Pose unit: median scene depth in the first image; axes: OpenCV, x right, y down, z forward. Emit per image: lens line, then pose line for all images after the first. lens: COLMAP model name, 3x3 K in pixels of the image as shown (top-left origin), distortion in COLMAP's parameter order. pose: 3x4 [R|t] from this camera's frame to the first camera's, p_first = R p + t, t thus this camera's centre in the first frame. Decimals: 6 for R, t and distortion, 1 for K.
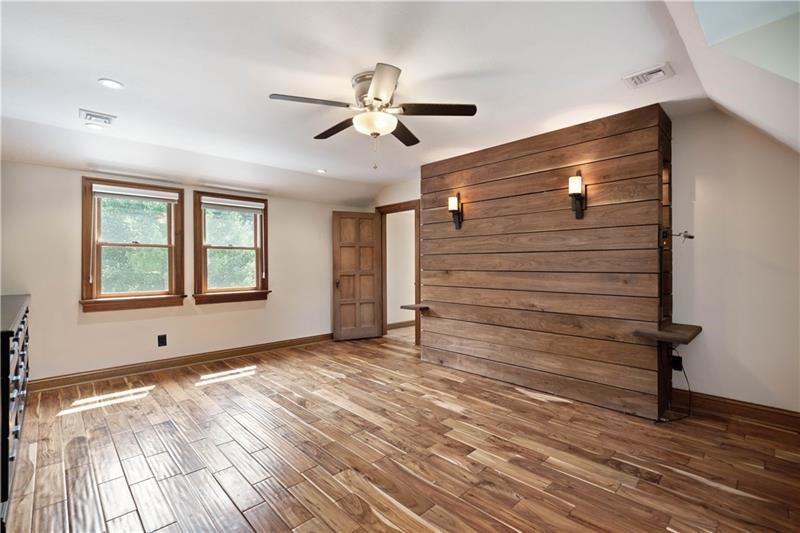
lens RADIAL K [[362.5, 0, 404.6], [0, 362.5, 263.1], [0, 0, 1]] dist [0.000816, 0.001288]
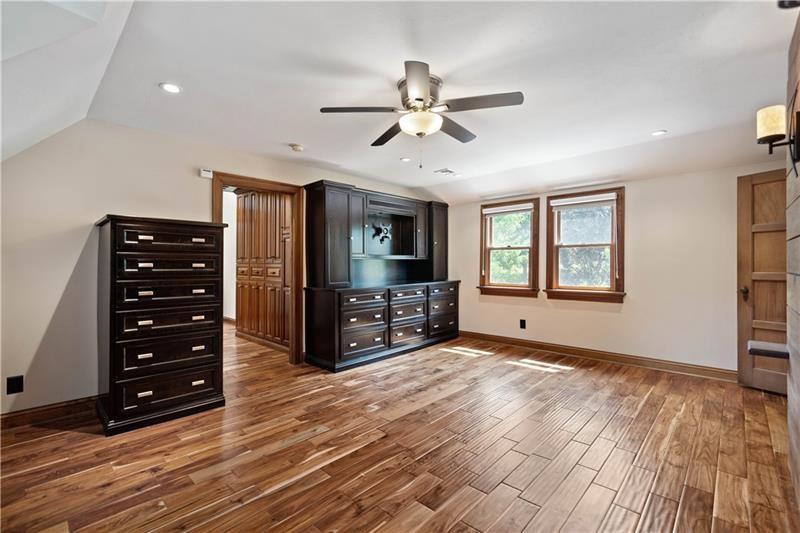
lens RADIAL K [[362.5, 0, 404.2], [0, 362.5, 267.4], [0, 0, 1]] dist [0.000816, 0.001288]
pose [[0.045779, 0.011504, -0.998885, 0.536700], [0.006124, 0.999912, 0.011796, 0.002600], [0.998933, -0.006658, 0.045704, 0.521919]]
